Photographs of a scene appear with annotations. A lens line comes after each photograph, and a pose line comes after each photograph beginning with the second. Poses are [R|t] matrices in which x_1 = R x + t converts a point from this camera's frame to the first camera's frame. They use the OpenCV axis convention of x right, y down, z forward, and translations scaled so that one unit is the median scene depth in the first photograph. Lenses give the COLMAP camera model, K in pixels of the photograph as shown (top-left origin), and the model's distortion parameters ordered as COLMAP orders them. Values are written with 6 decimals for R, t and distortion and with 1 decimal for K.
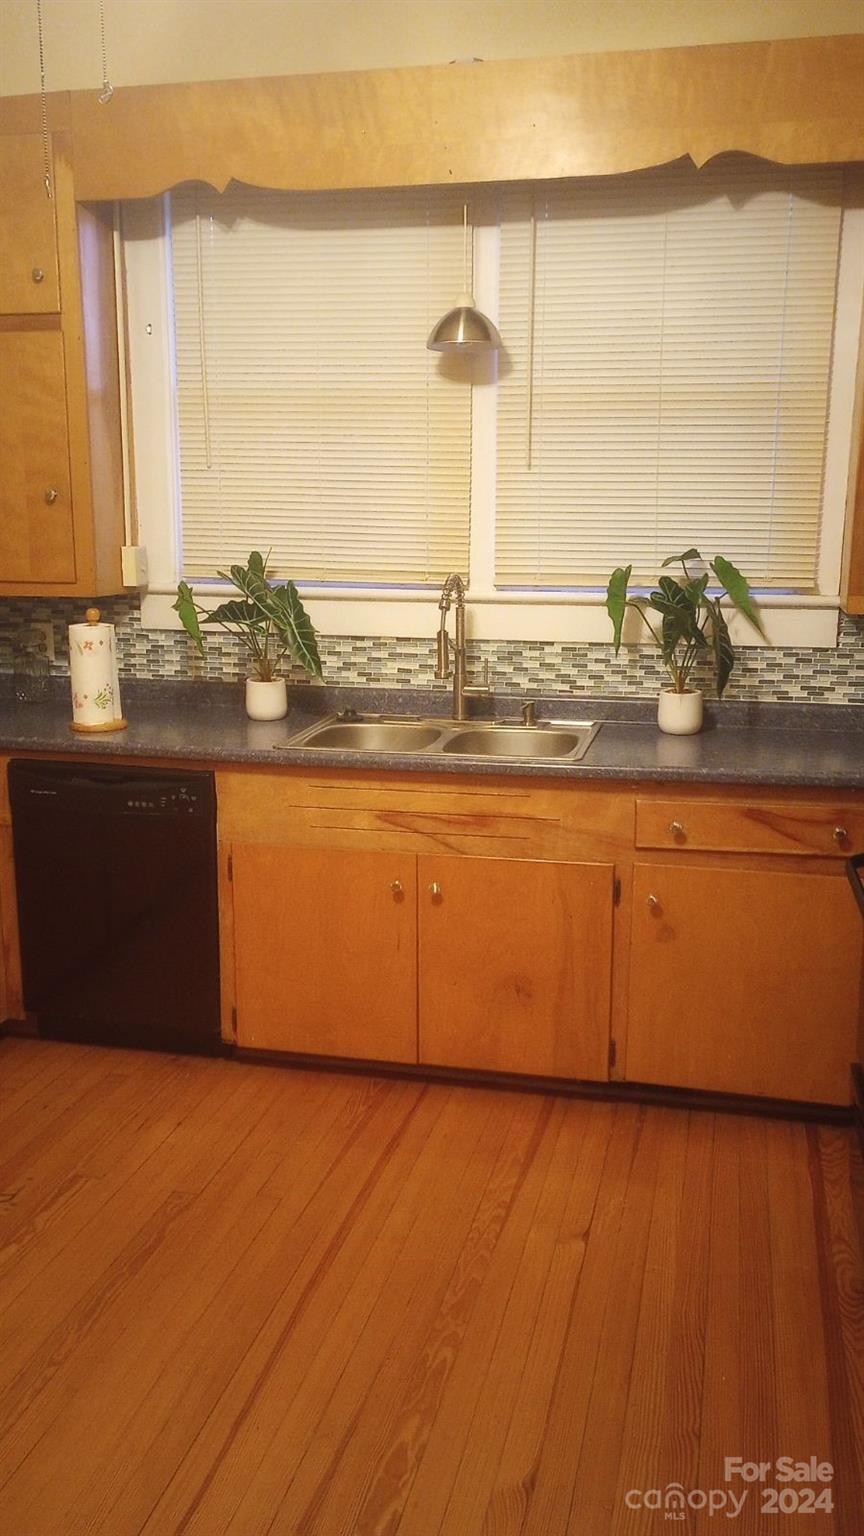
lens RADIAL K [[1269.1, 0, 438.9], [0, 1269.1, 770.5], [0, 0, 1]] dist [0.058093, -0.042094]
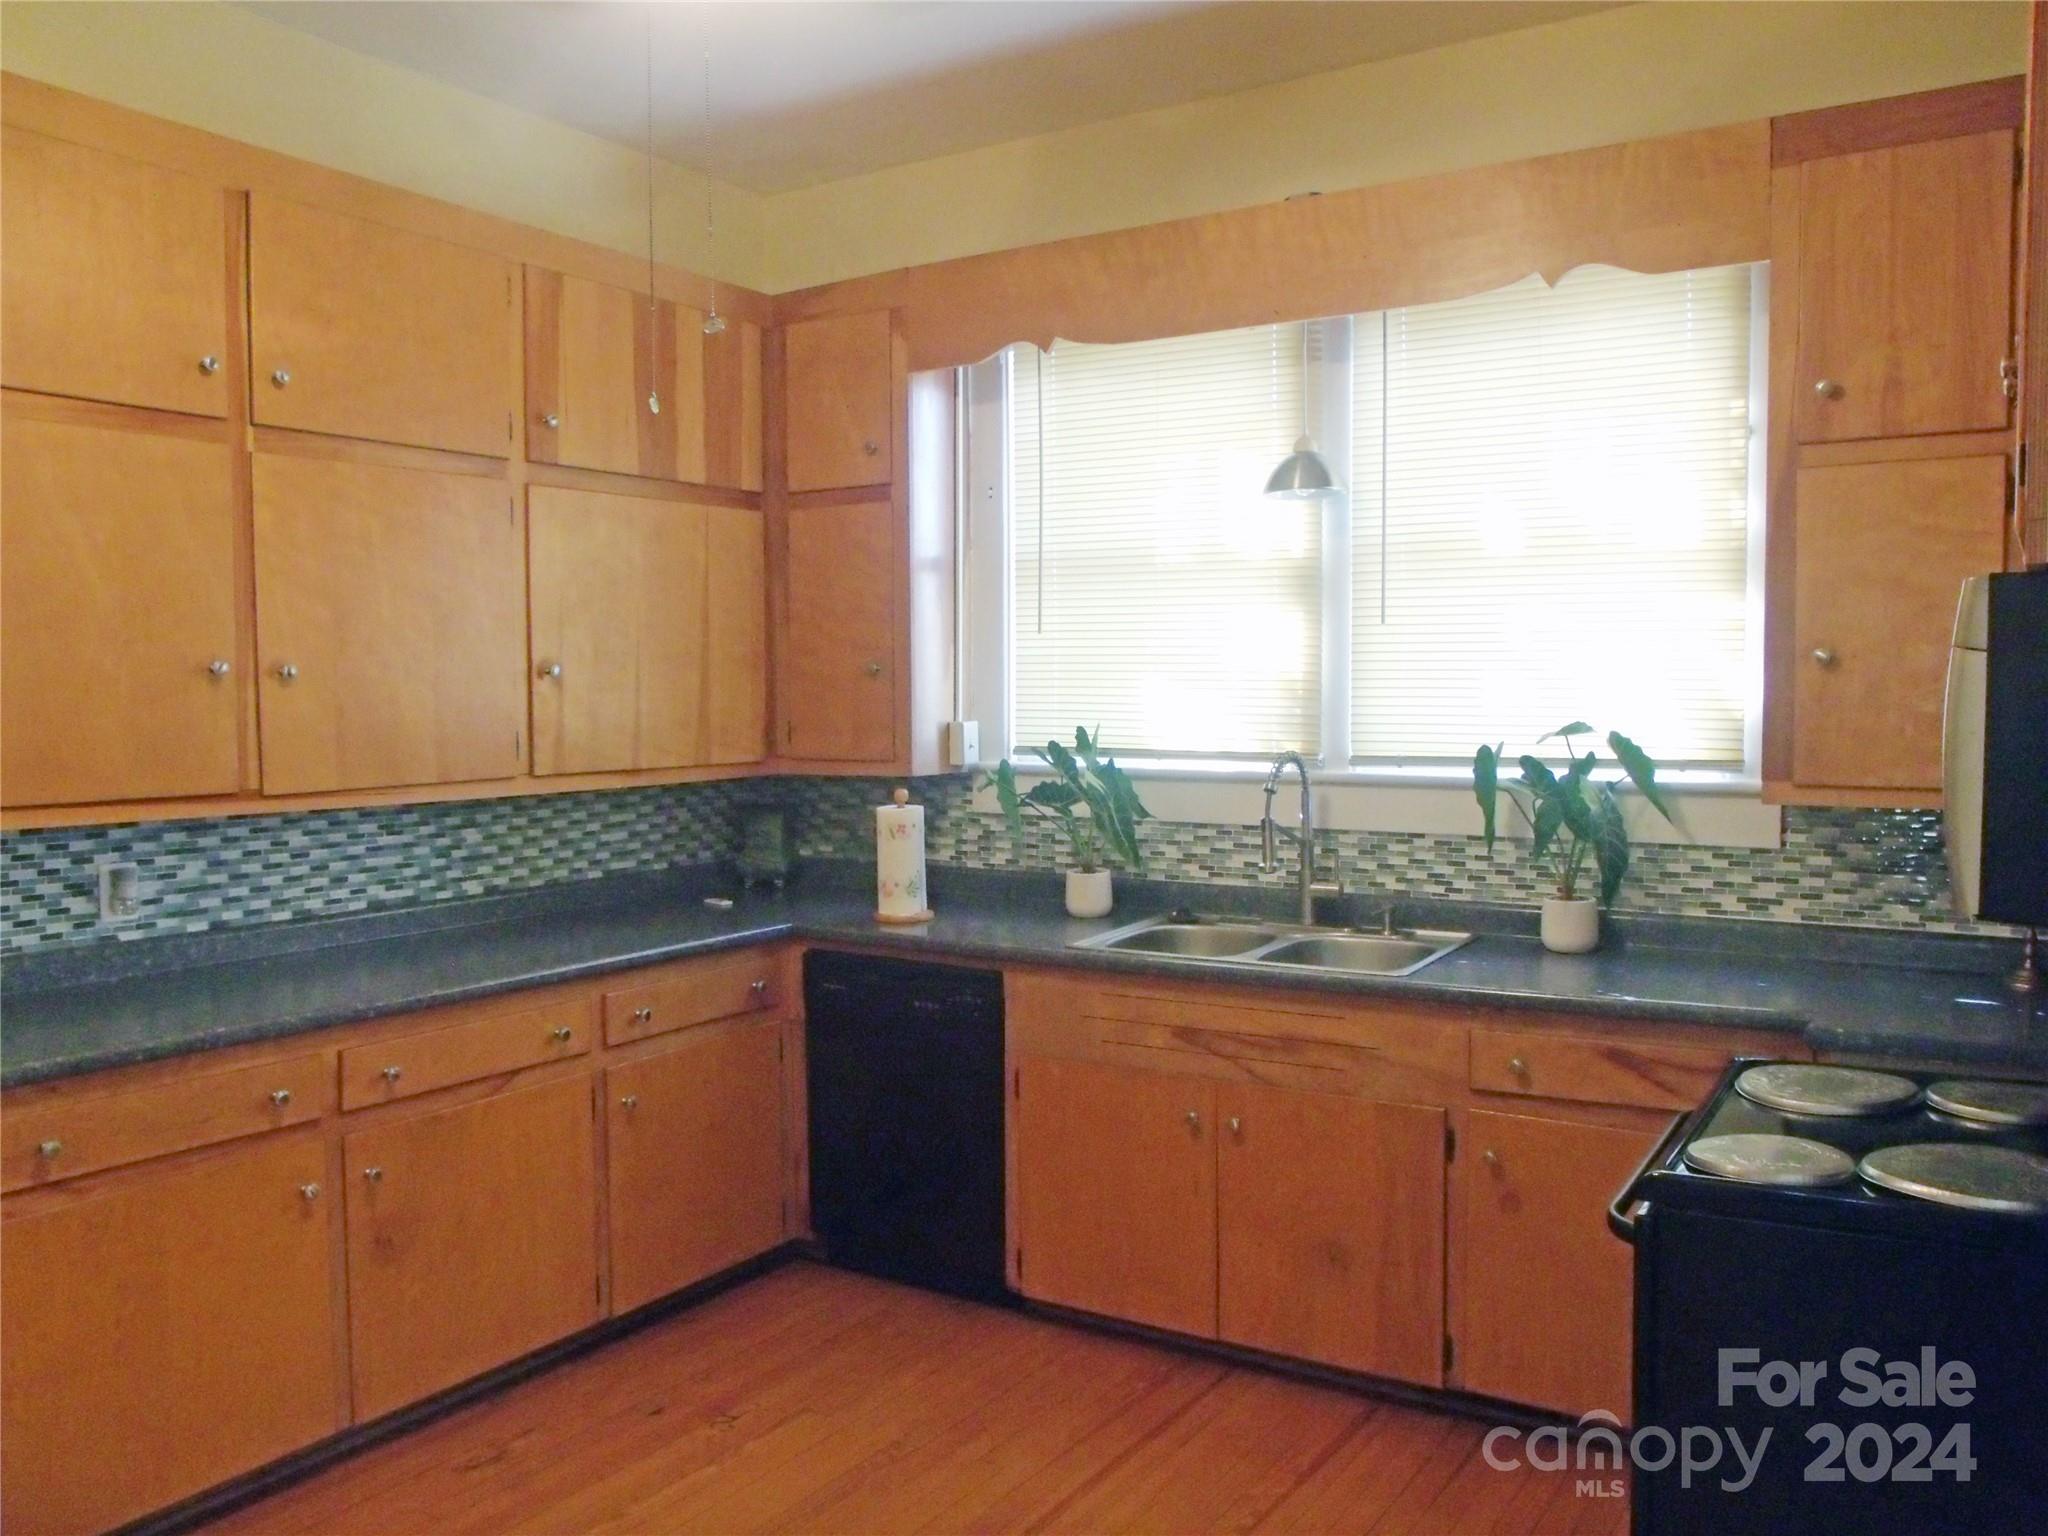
lens RADIAL K [[1636.5, 0, 1025.6], [0, 1636.5, 769.8], [0, 0, 1]] dist [-0.020656, 0.003409]
pose [[0.941900, 0.005501, -0.335849, 0.211351], [-0.053203, 0.989687, -0.133001, 0.011914], [0.331653, 0.143142, 0.932479, -0.074248]]
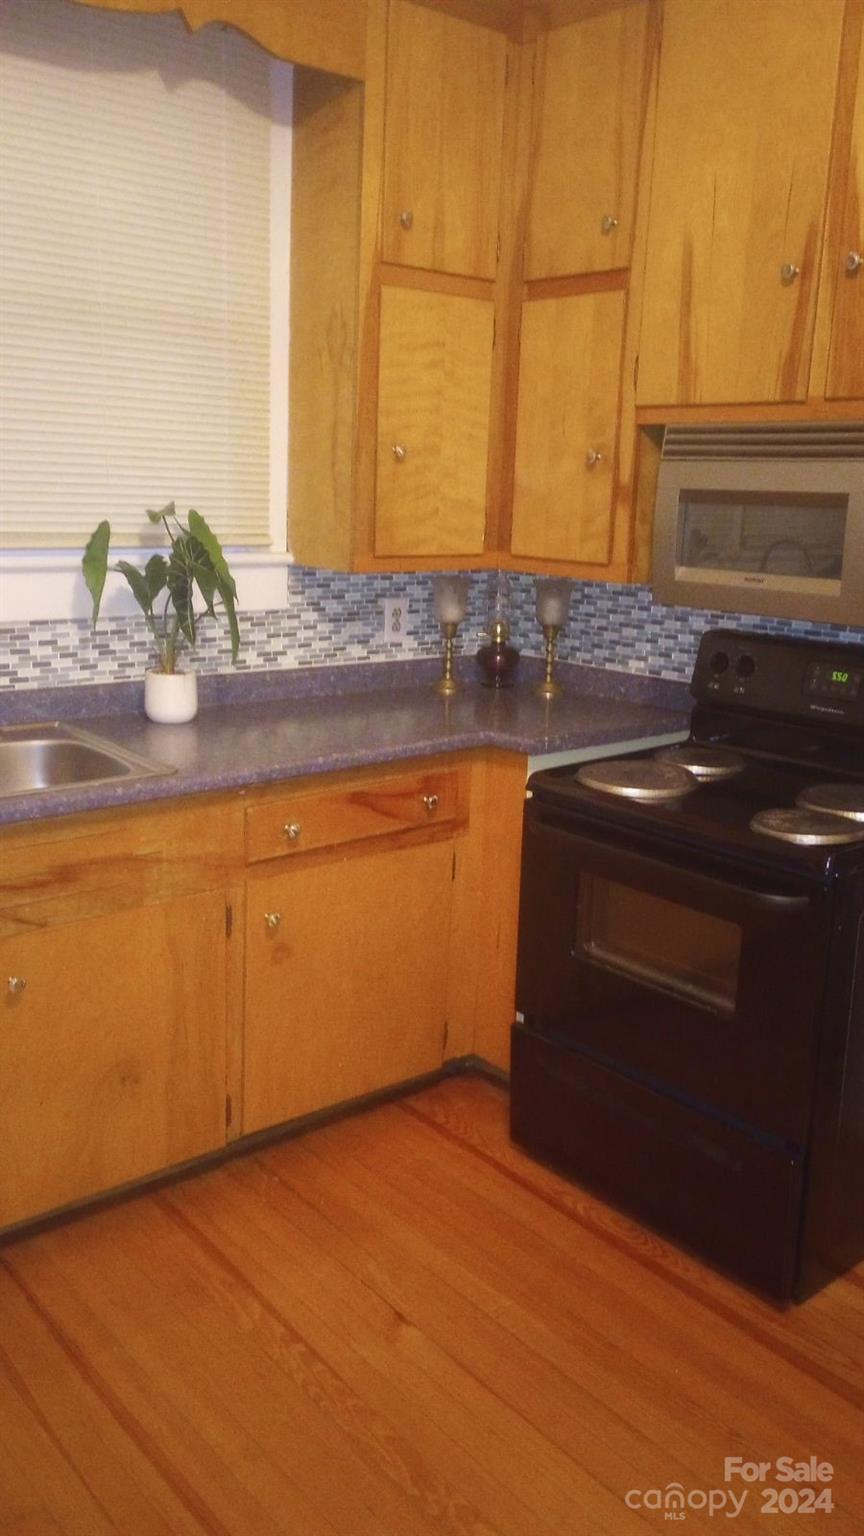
lens RADIAL K [[1269.1, 0, 421.8], [0, 1269.1, 771.7], [0, 0, 1]] dist [0.058093, -0.042094]
pose [[0.596554, -0.166254, 0.785164, -0.380313], [0.126997, 0.985538, 0.112193, -0.070011], [-0.792461, 0.032784, 0.609041, 0.356456]]
